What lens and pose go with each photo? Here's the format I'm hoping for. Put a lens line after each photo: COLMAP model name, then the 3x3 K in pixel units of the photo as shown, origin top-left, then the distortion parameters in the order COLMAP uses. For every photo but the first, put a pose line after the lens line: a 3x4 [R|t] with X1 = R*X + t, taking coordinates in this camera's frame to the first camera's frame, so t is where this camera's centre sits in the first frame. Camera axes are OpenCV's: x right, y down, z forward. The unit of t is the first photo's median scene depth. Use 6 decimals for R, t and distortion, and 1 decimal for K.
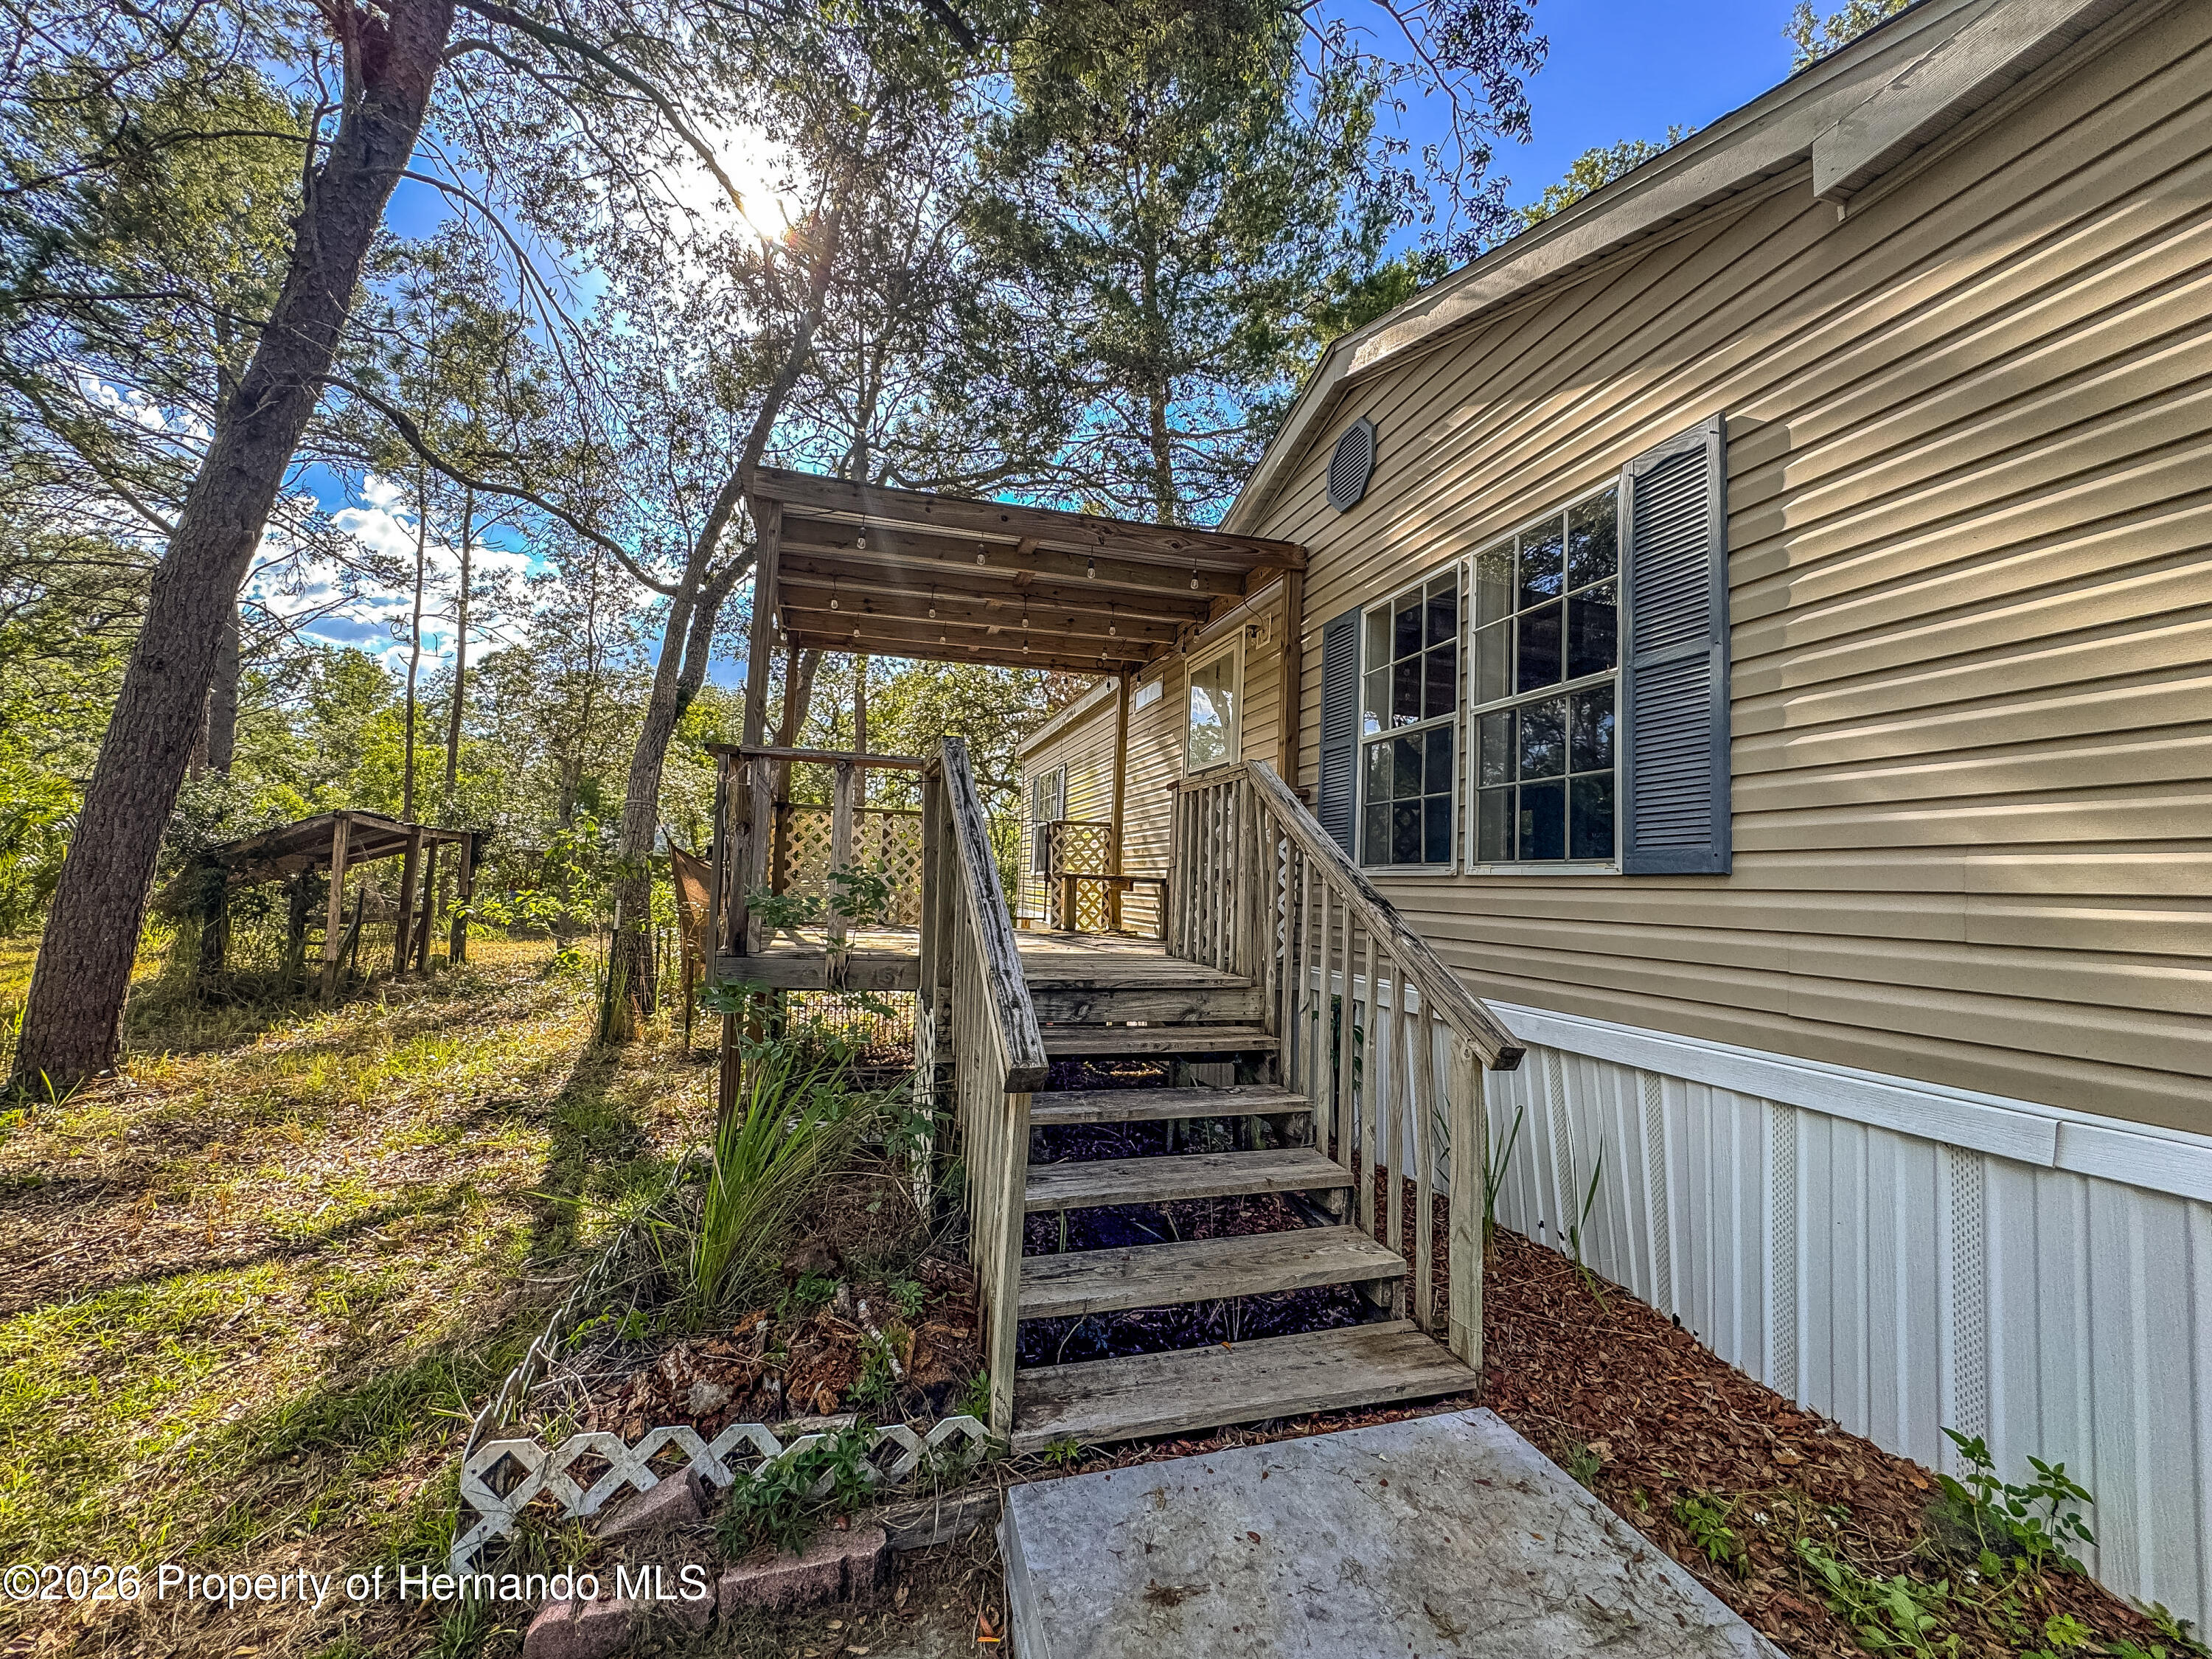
lens RADIAL K [[898.4, 0, 1113.8], [0, 898.4, 817.8], [0, 0, 1]] dist [-0.001815, 0.000473]
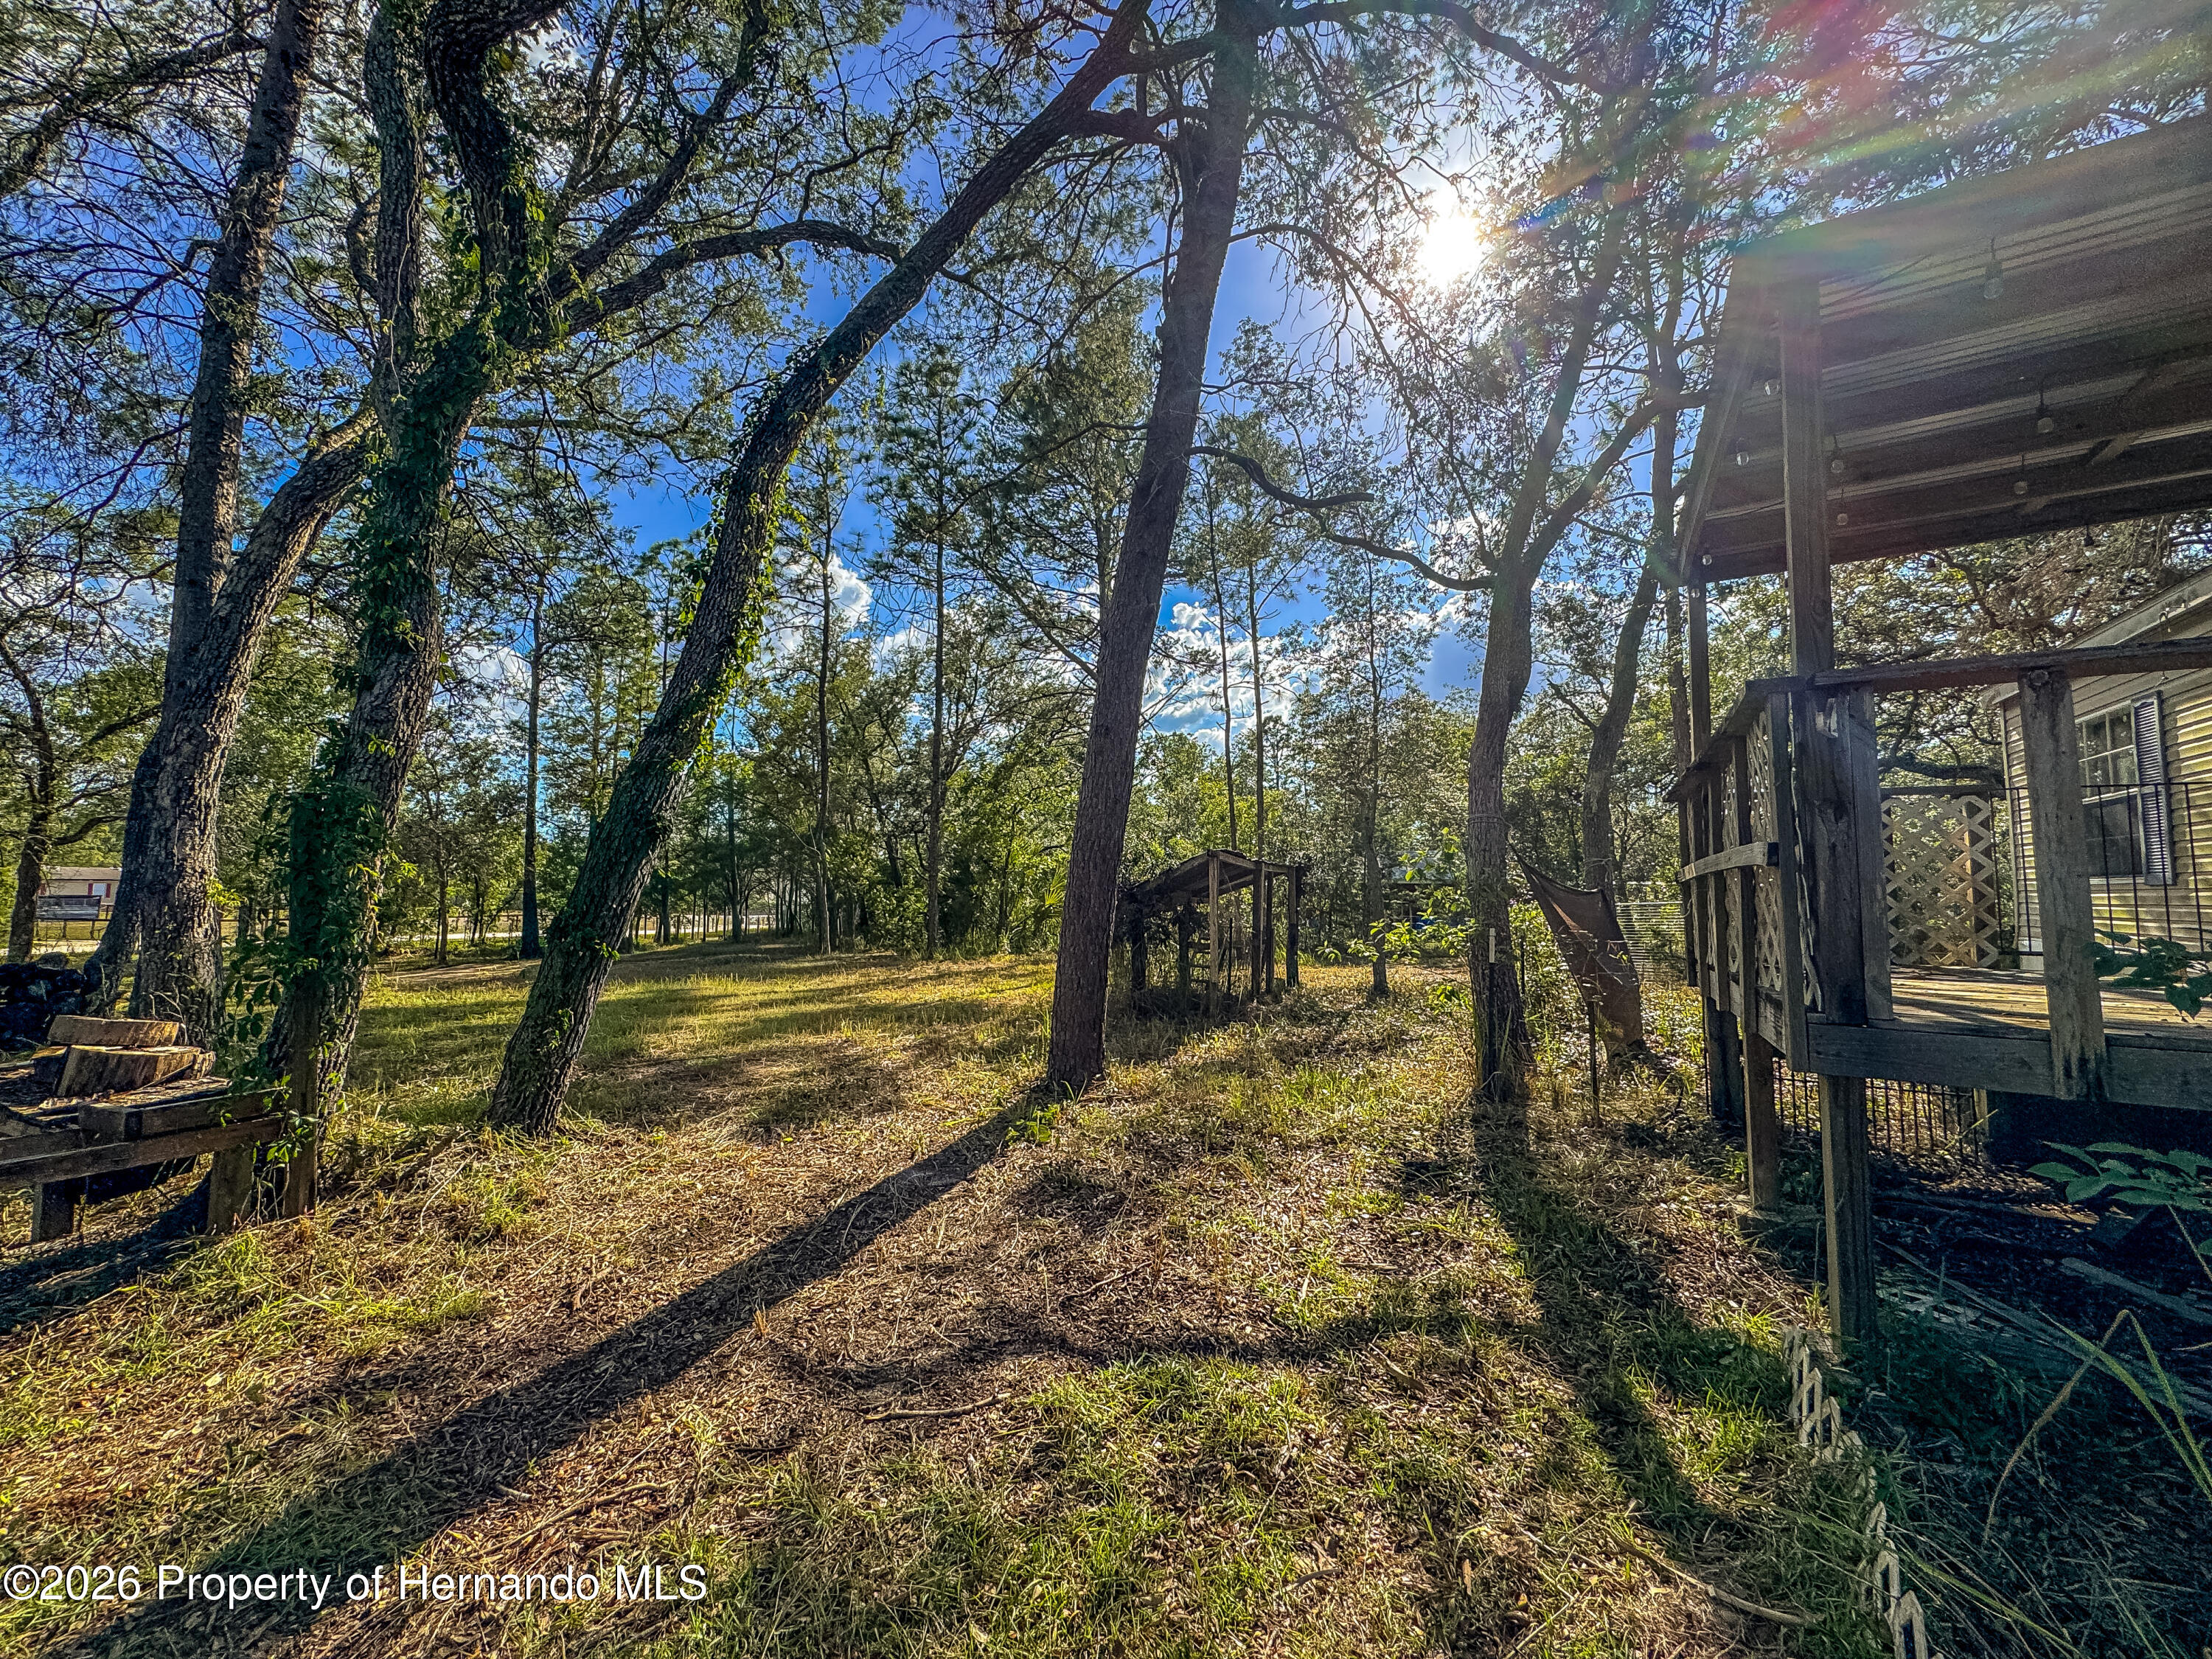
lens RADIAL K [[898.4, 0, 1113.8], [0, 898.4, 817.8], [0, 0, 1]] dist [-0.001815, 0.000473]
pose [[0.706982, -0.089200, -0.701584, -0.267697], [0.068675, 0.995985, -0.057427, 0.012228], [0.703889, -0.007582, 0.710269, 0.185474]]
